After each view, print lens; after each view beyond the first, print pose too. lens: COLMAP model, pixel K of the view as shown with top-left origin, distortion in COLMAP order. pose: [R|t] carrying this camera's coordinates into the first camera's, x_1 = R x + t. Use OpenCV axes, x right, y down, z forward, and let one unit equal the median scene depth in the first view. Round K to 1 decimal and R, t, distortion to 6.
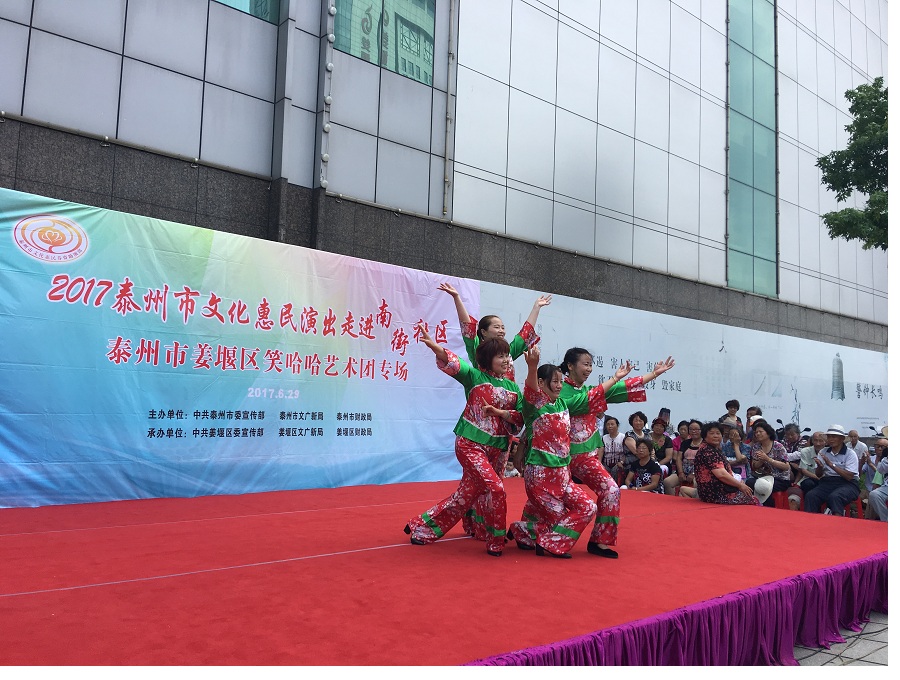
lens RADIAL K [[745.9, 0, 448.1], [0, 745.9, 338.8], [0, 0, 1]] dist [0.106871, -0.169385]
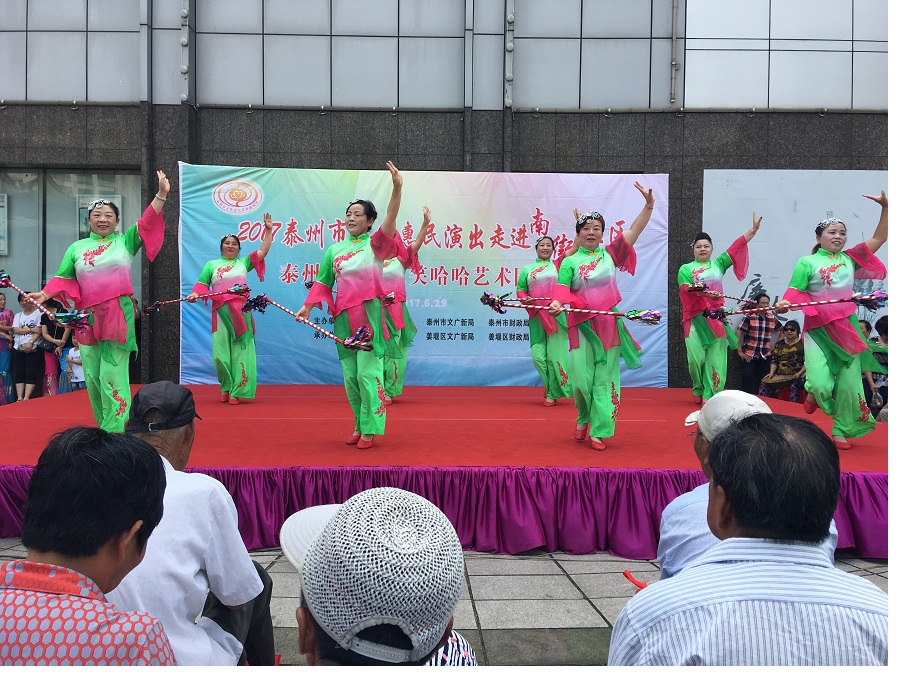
lens RADIAL K [[745.1, 0, 452.4], [0, 745.1, 341.4], [0, 0, 1]] dist [0.104405, -0.163528]
pose [[0.758653, -0.003859, -0.651483, 0.590698], [0.073960, 0.994028, 0.080239, 0.044907], [0.647283, -0.109058, 0.754408, 0.154087]]
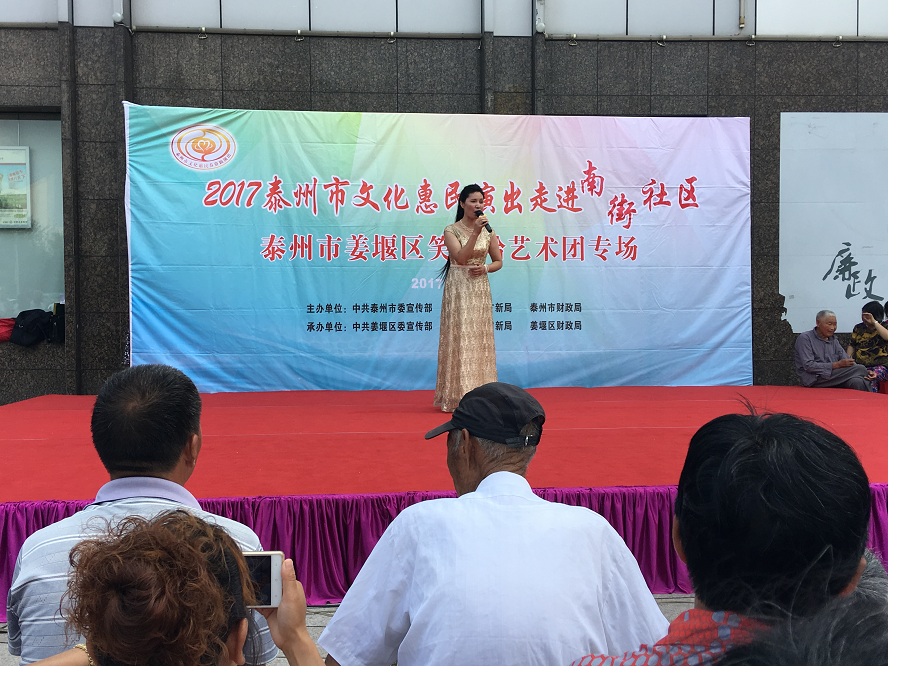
lens RADIAL K [[955.0, 0, 452.3], [0, 955.0, 341.3], [0, 0, 1]] dist [0.058571, -0.024986]
pose [[0.805120, -0.014634, -0.592931, 0.484422], [0.085210, 0.992179, 0.091217, 0.039569], [0.586959, -0.123964, 0.800070, 0.074829]]
